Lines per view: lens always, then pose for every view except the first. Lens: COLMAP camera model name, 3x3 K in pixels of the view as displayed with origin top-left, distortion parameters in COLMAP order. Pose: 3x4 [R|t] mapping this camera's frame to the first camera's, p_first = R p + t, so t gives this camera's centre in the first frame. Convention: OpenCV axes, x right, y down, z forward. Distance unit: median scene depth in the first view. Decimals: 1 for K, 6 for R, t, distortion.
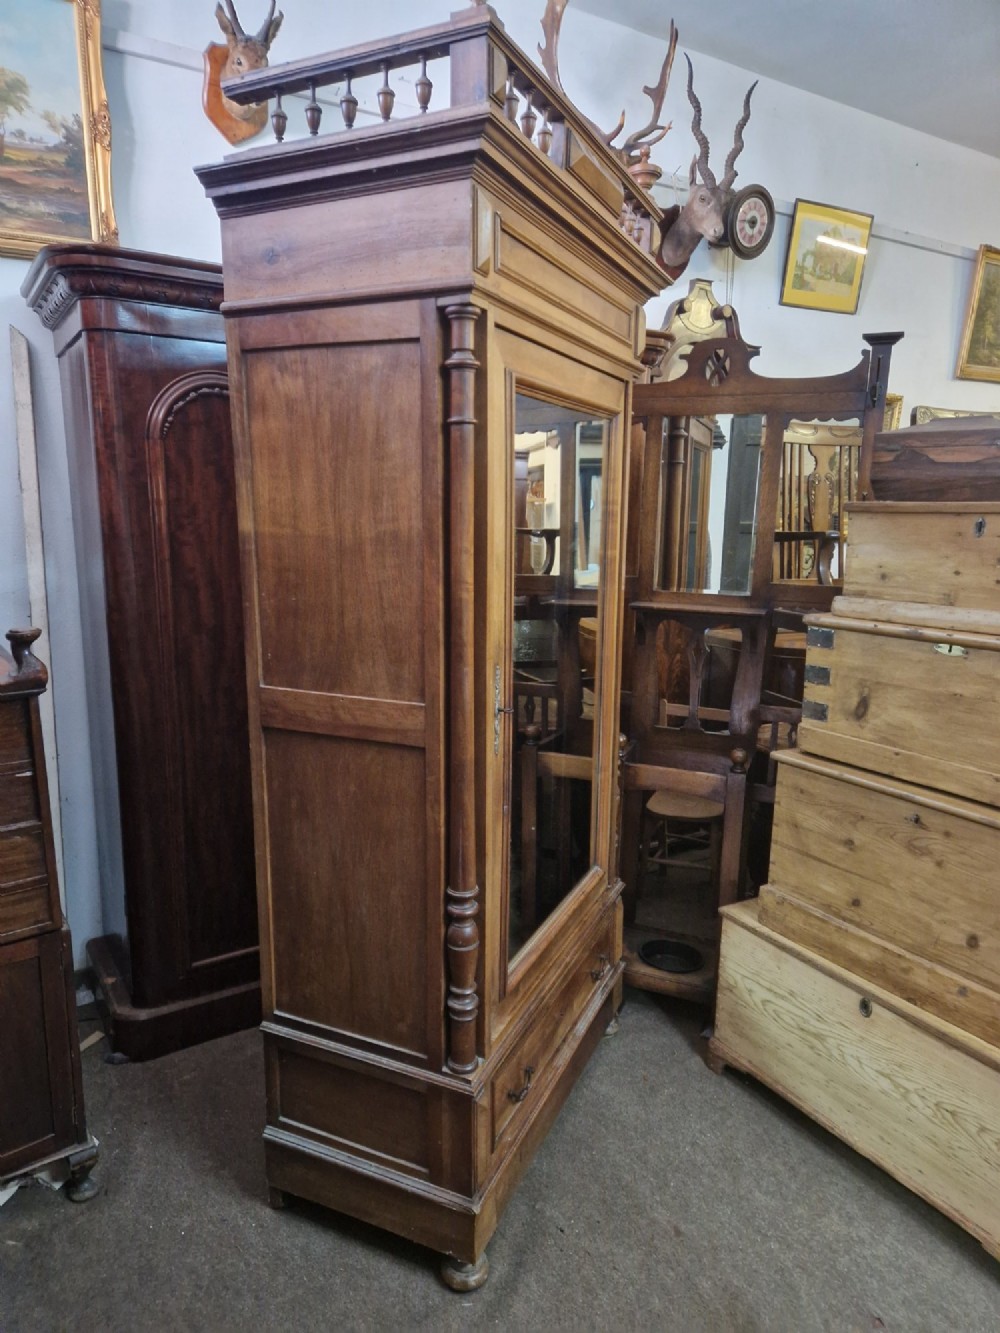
lens RADIAL K [[884.1, 0, 491.5], [0, 884.1, 672.1], [0, 0, 1]] dist [0.060221, -0.054363]
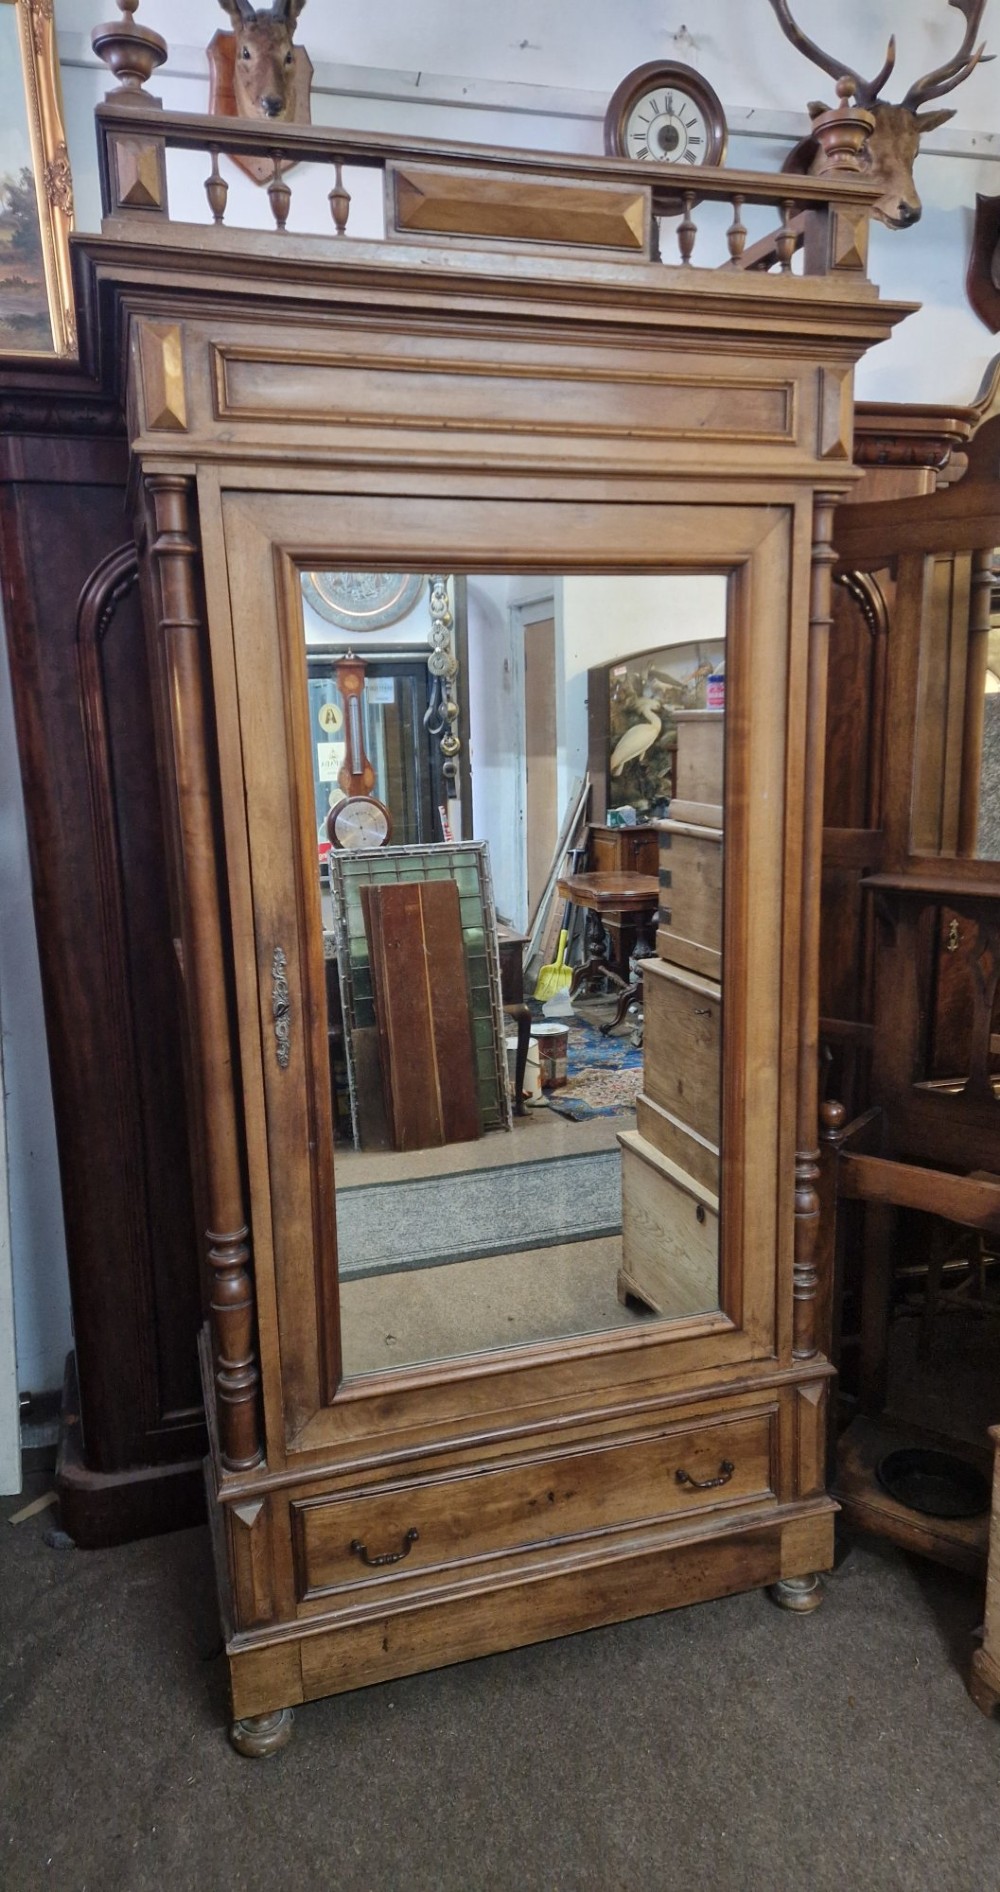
lens RADIAL K [[1253.7, 0, 514.3], [0, 1253.7, 952.7], [0, 0, 1]] dist [0.060683, -0.051782]
pose [[0.966516, 0.017630, -0.255999, 0.161387], [-0.013791, 0.999764, 0.016785, -0.043101], [0.256234, -0.012692, 0.966531, 0.147554]]
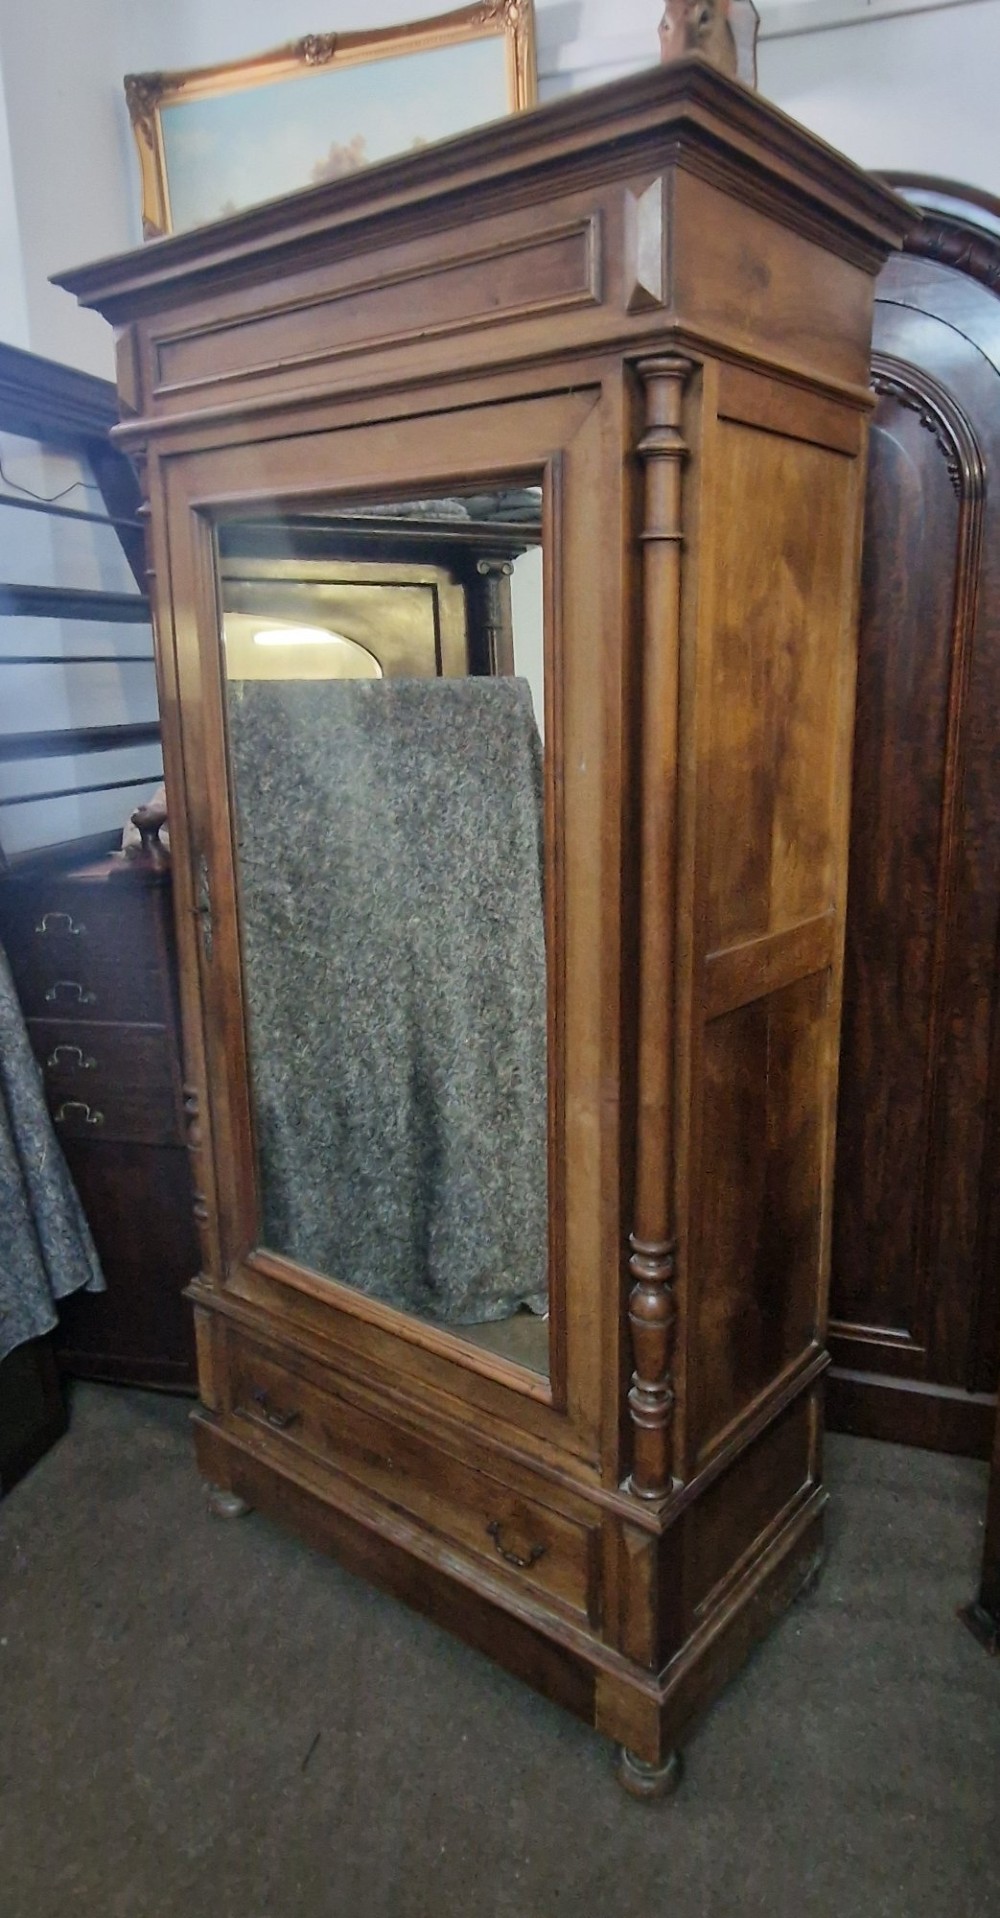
lens RADIAL K [[1272.8, 0, 513.8], [0, 1272.8, 958.8], [0, 0, 1]] dist [-0.004518, -0.000672]
pose [[0.309460, 0.212765, -0.926804, 0.683158], [-0.159522, 0.972450, 0.169980, -0.138175], [0.937437, 0.095243, 0.334875, 0.709002]]
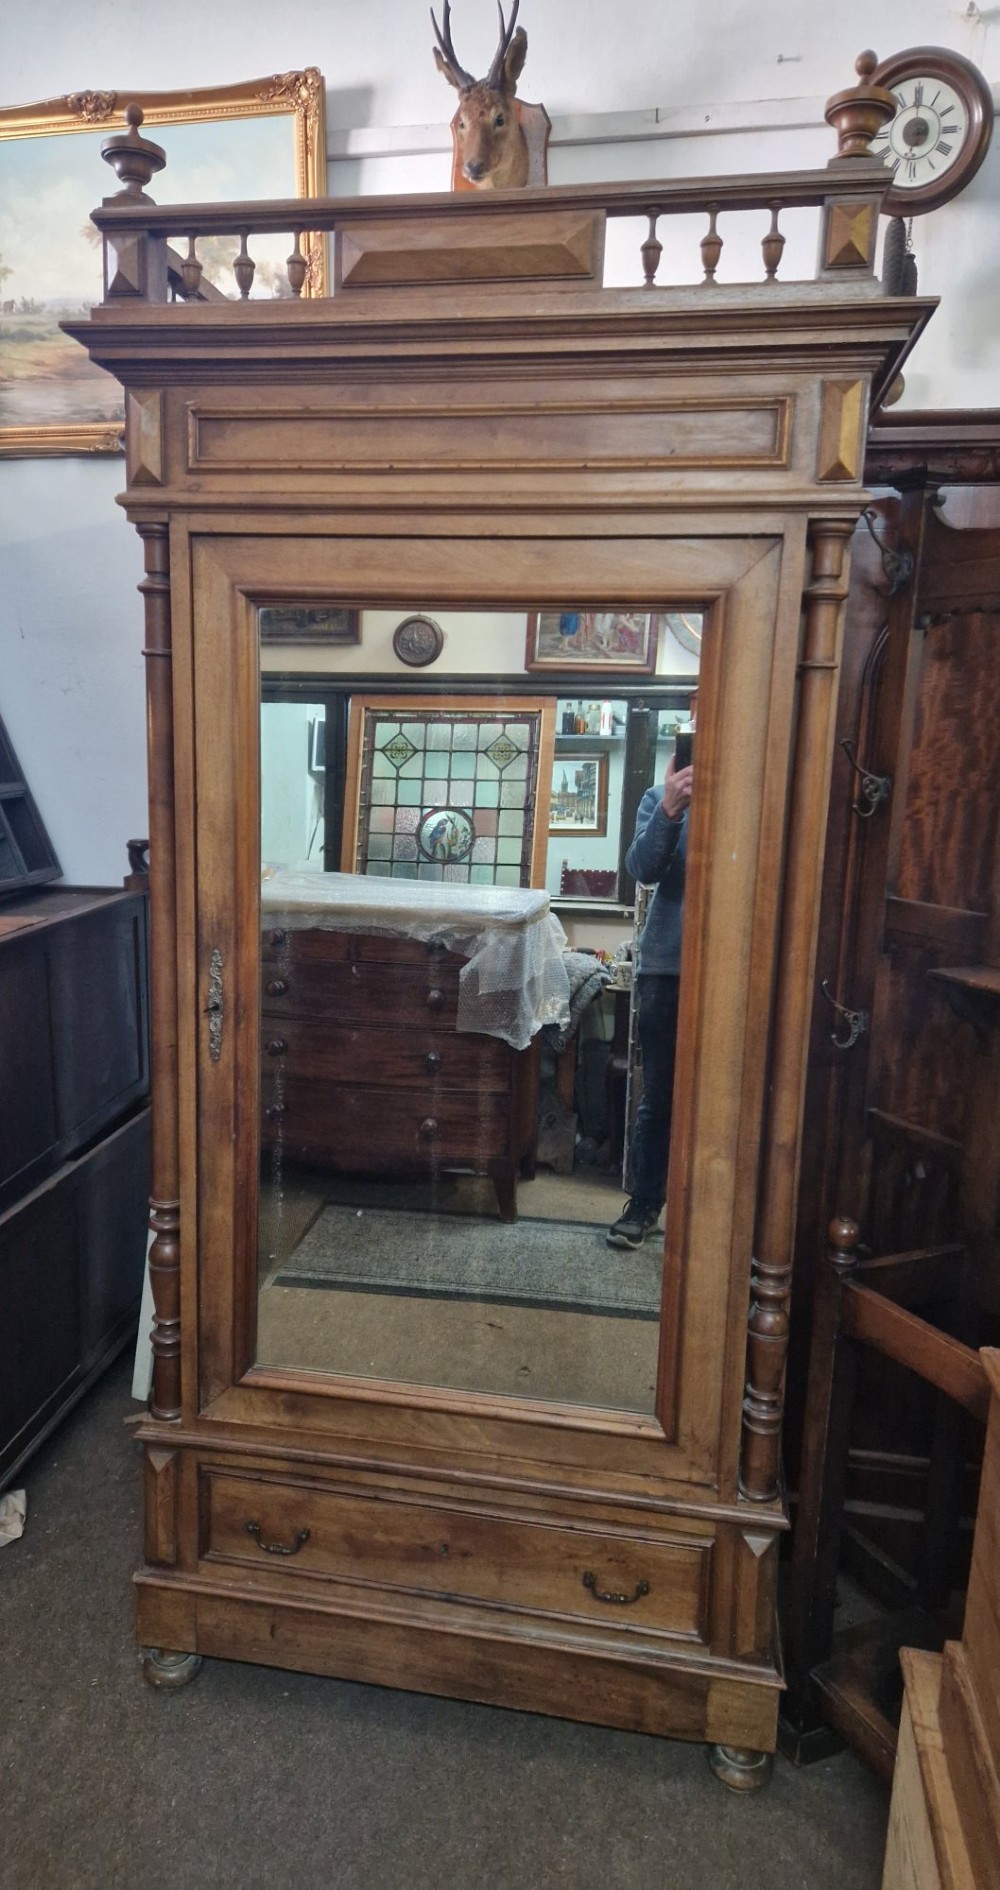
lens RADIAL K [[1254.9, 0, 451.1], [0, 1254.9, 952.8], [0, 0, 1]] dist [0.058290, -0.051407]
pose [[0.730056, 0.127957, -0.671301, 0.470109], [-0.145637, 0.988880, 0.030107, -0.074198], [0.667688, 0.075787, 0.740573, 0.320342]]
